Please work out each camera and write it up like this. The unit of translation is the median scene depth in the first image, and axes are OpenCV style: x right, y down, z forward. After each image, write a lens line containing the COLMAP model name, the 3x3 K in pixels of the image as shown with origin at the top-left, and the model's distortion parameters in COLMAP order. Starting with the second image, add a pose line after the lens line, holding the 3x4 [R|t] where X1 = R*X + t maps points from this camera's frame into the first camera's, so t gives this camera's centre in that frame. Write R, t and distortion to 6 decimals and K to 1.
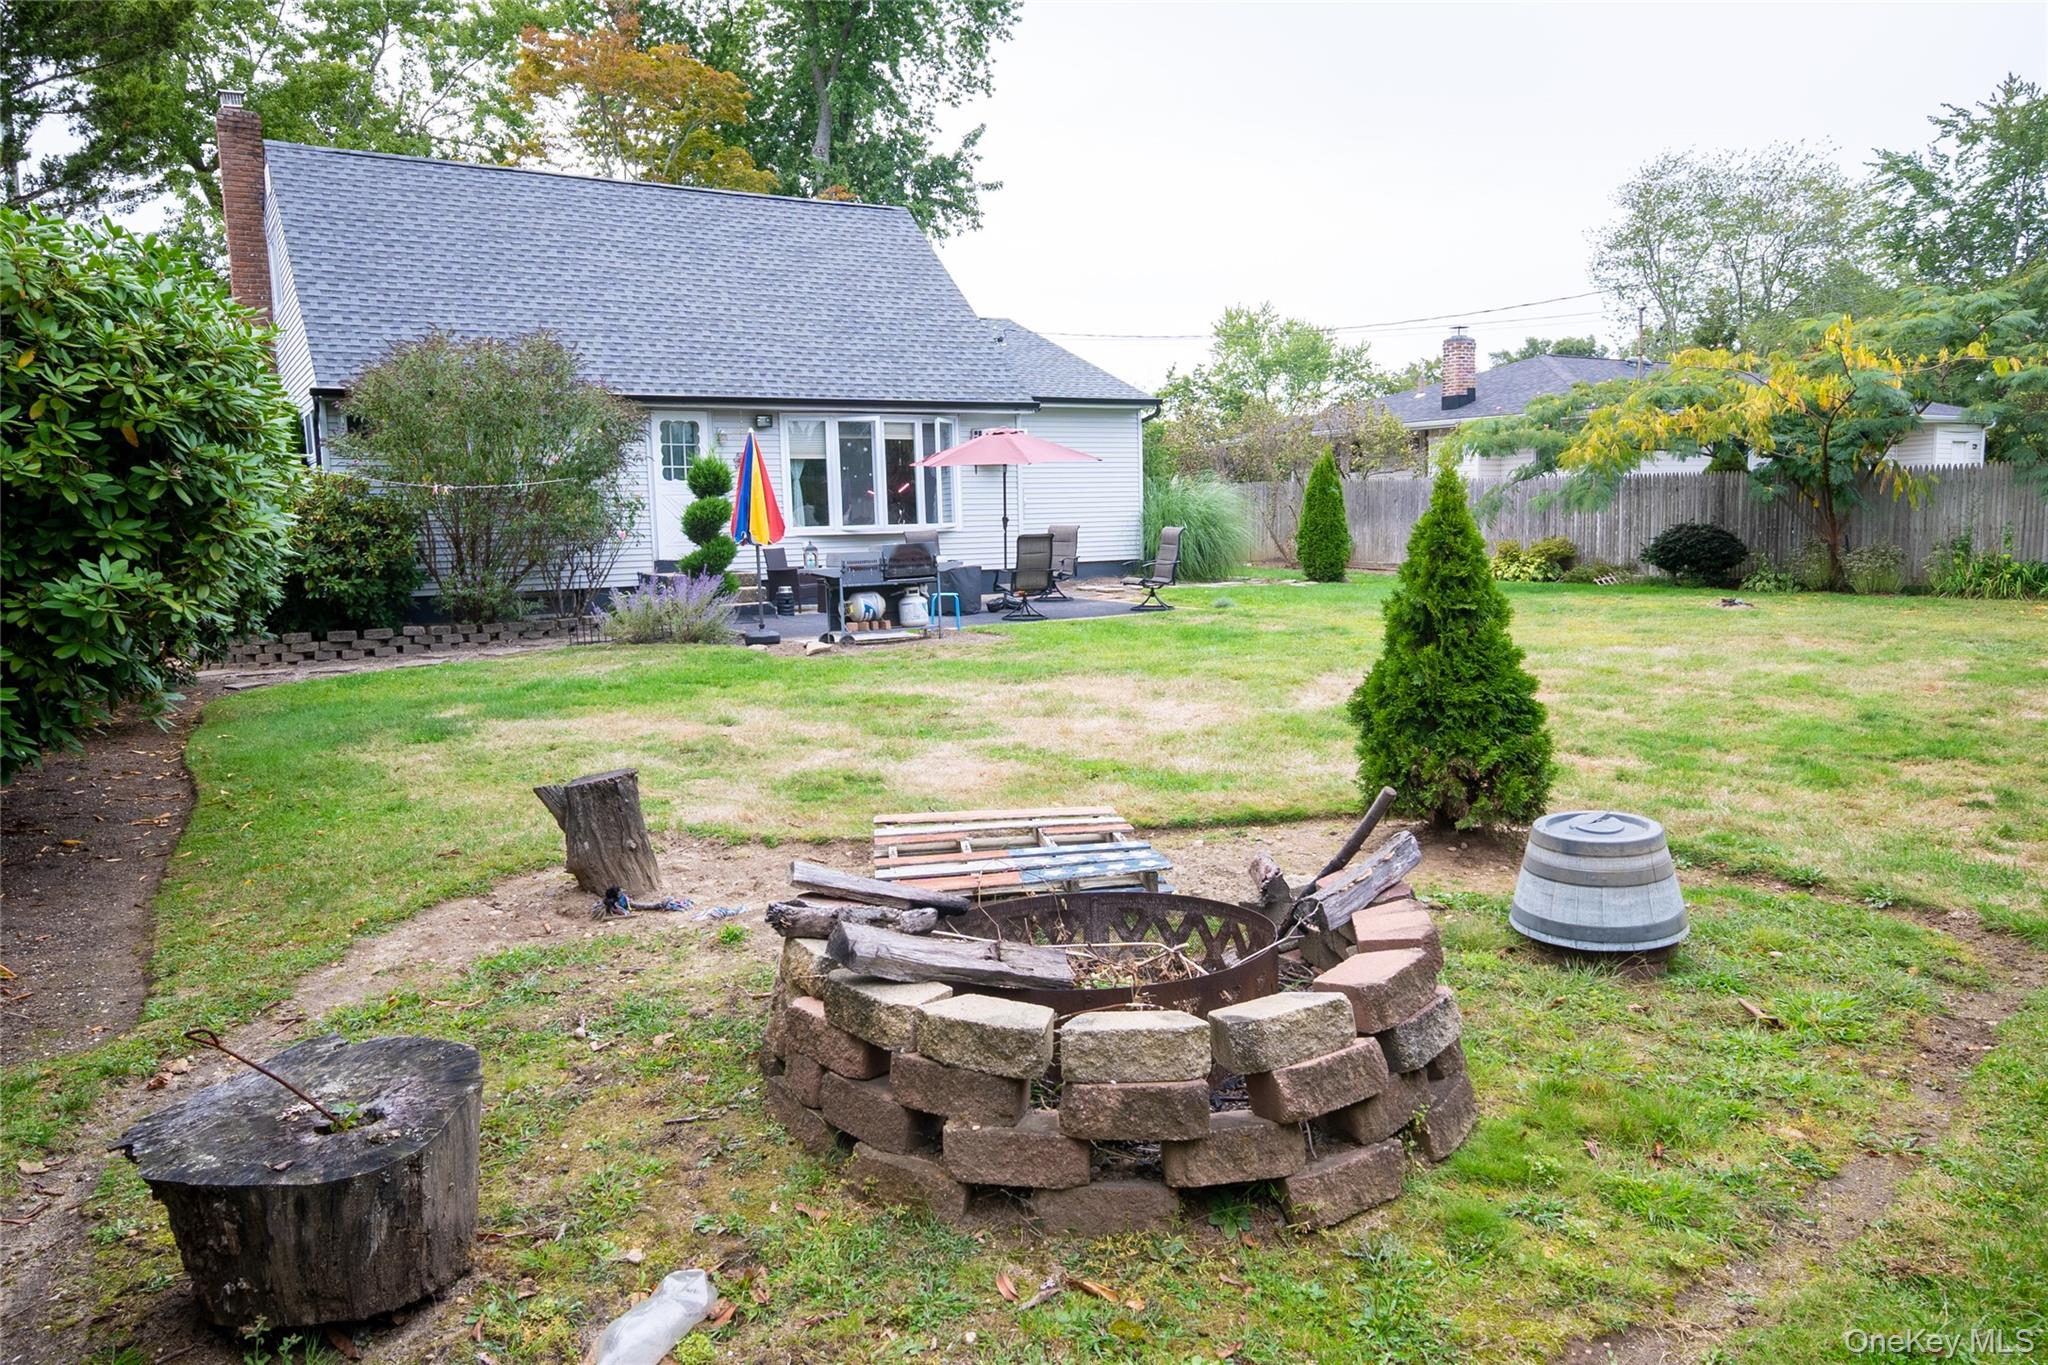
lens RADIAL K [[1509.5, 0, 1022.5], [0, 1509.5, 681.2], [0, 0, 1]] dist [0.012032, -0.000431]
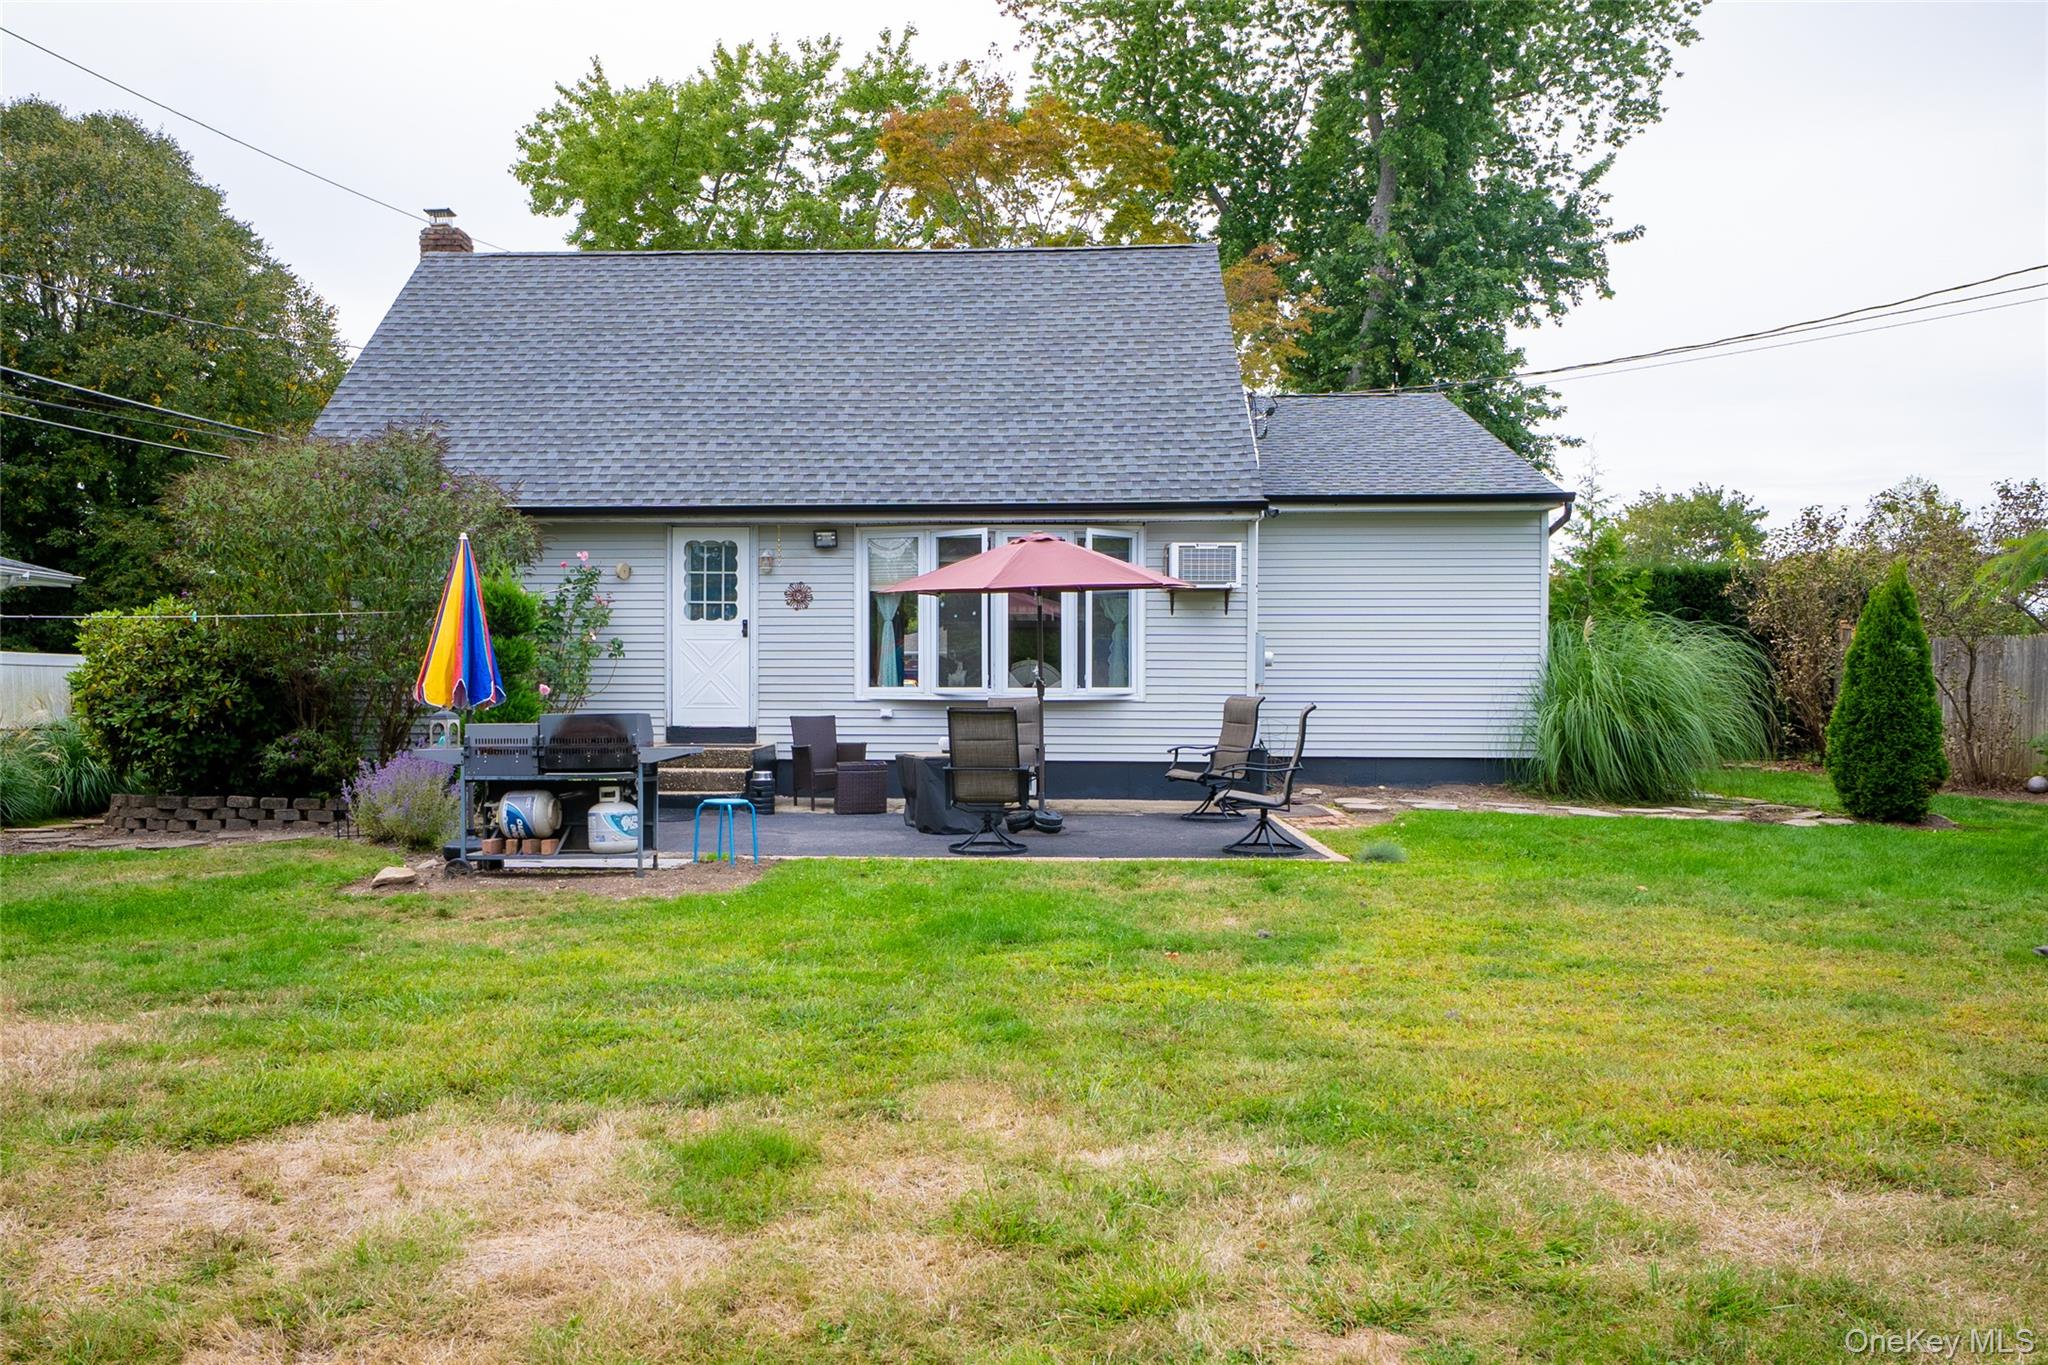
lens RADIAL K [[1509.5, 0, 1025.6], [0, 1509.5, 682.9], [0, 0, 1]] dist [0.012032, -0.000431]
pose [[0.805536, 0.023551, -0.592079, 0.335655], [-0.086996, 0.993083, -0.078858, -0.057344], [0.586126, 0.115032, 0.802013, 0.500249]]
